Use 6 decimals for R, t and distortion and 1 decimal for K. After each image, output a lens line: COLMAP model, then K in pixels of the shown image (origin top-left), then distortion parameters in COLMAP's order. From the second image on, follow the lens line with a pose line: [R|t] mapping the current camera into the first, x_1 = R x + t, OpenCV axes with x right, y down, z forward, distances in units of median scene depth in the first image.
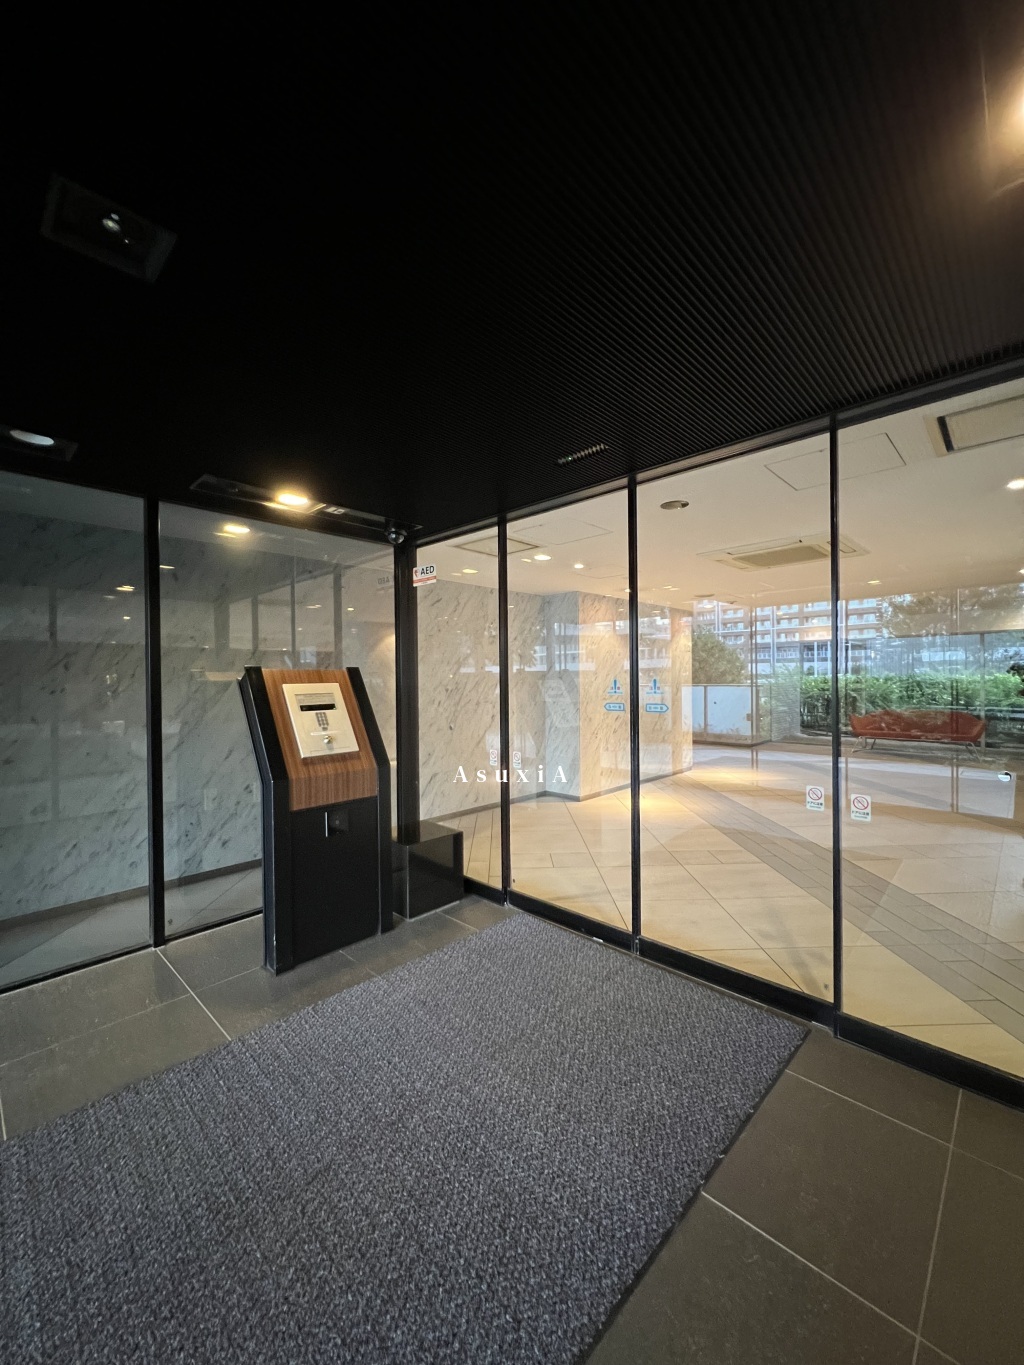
lens RADIAL K [[546.2, 0, 512.0], [0, 546.2, 682.5], [0, 0, 1]] dist [-0.002066, -0.000144]
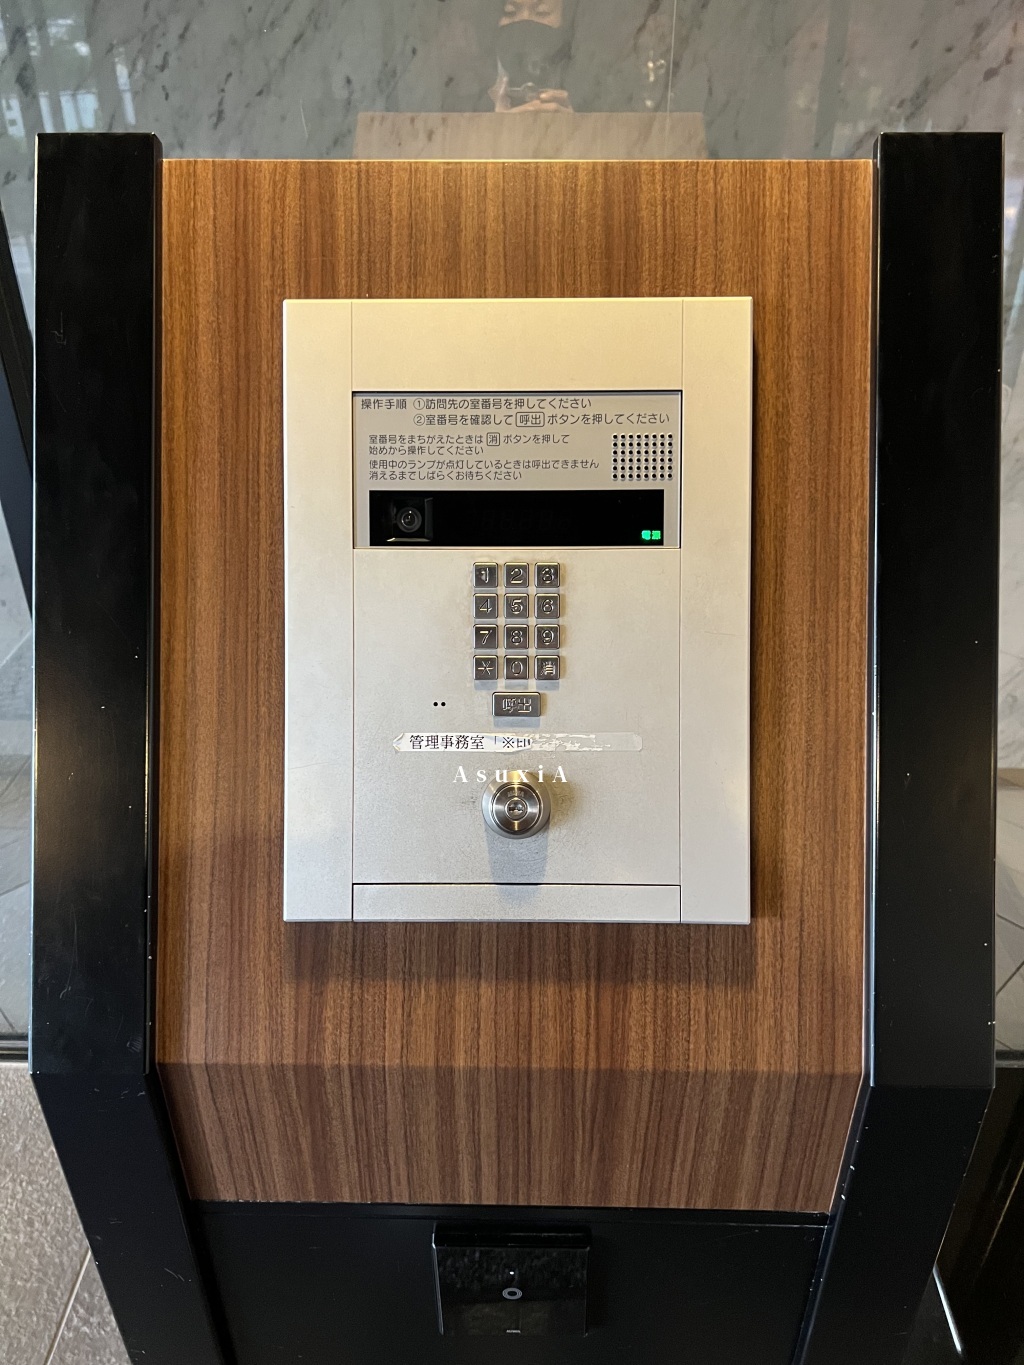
lens RADIAL K [[1063.3, 0, 512.0], [0, 1063.3, 682.5], [0, 0, 1]] dist [0.031089, -0.010385]
pose [[0.679873, 0.385820, -0.623632, -0.192101], [-0.030538, 0.864568, 0.501587, -0.045479], [0.732694, -0.321971, 0.599578, 0.856780]]
